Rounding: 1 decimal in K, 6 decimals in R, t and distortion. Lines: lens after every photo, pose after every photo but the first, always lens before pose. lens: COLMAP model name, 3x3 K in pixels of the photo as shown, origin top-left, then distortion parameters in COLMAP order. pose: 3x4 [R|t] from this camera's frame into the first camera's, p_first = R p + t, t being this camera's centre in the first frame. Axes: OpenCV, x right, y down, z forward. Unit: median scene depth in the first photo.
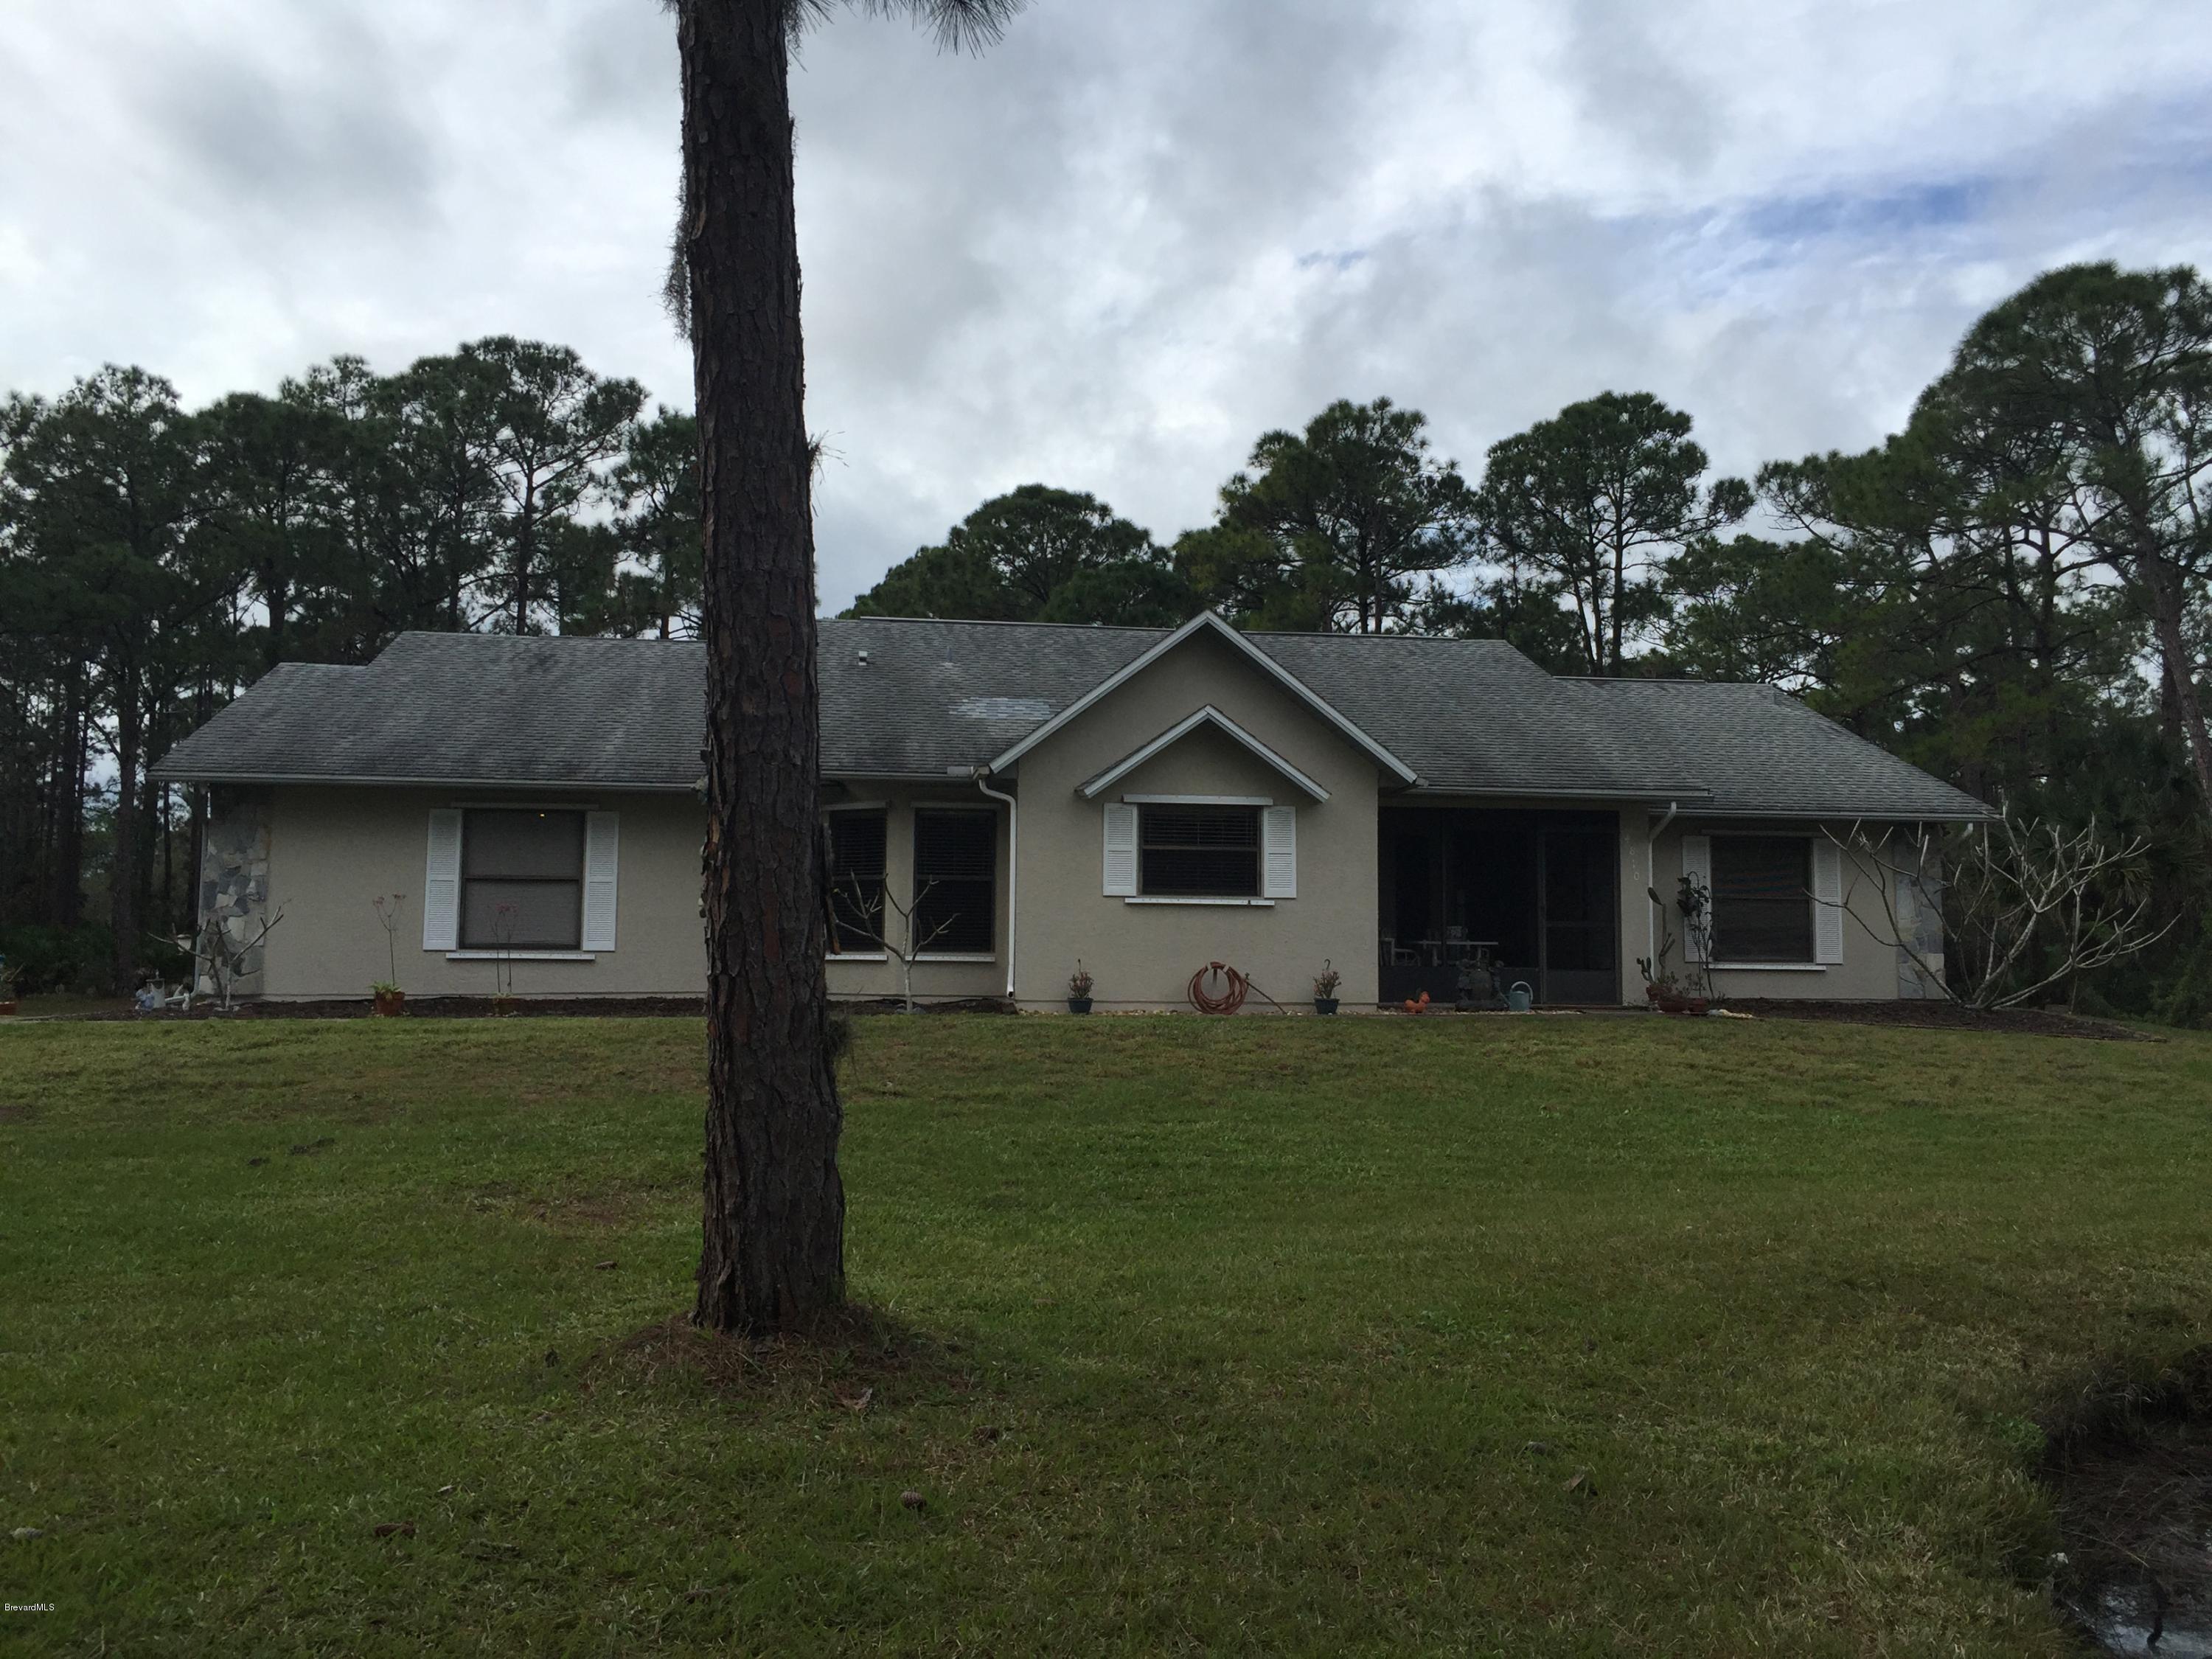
lens RADIAL K [[1890.0, 0, 1108.6], [0, 1890.0, 797.6], [0, 0, 1]] dist [0.089330, -0.135296]
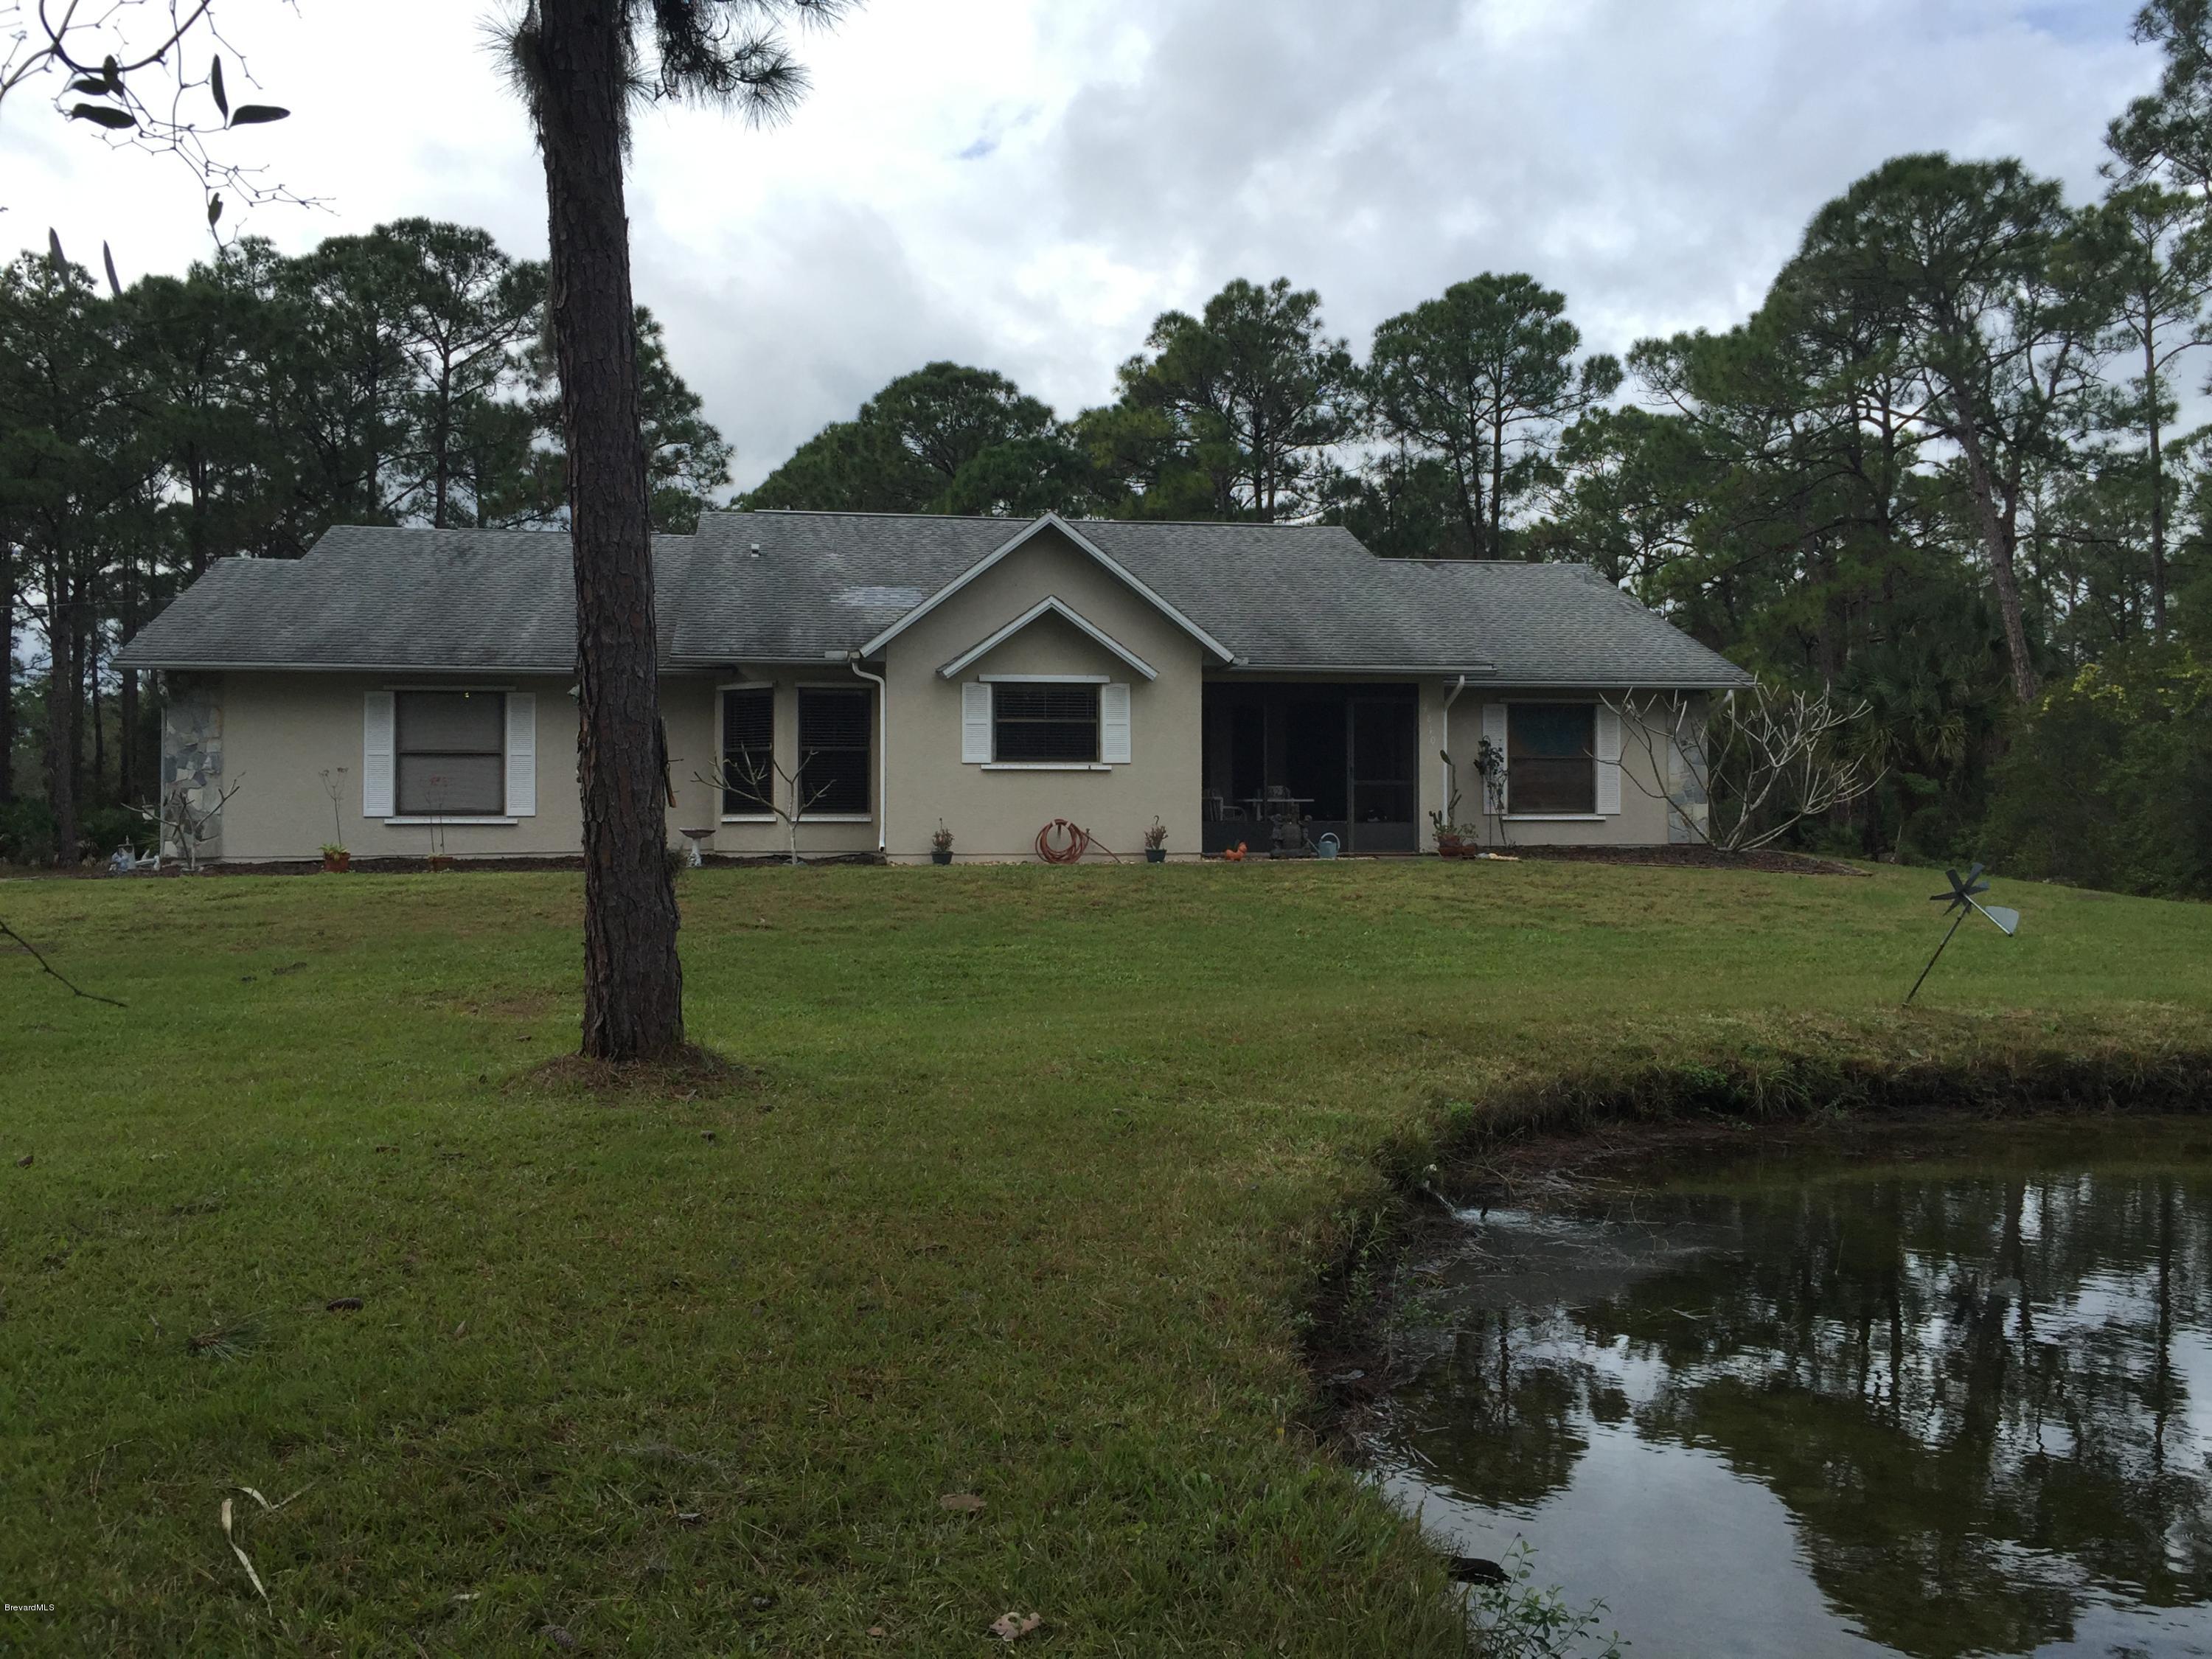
lens RADIAL K [[1894.2, 0, 1096.2], [0, 1894.2, 785.5], [0, 0, 1]] dist [0.097120, -0.147560]
pose [[0.999559, -0.011379, 0.027432, 0.043458], [0.009583, 0.997858, 0.064707, -0.007703], [-0.028110, -0.064416, 0.997527, -0.142539]]
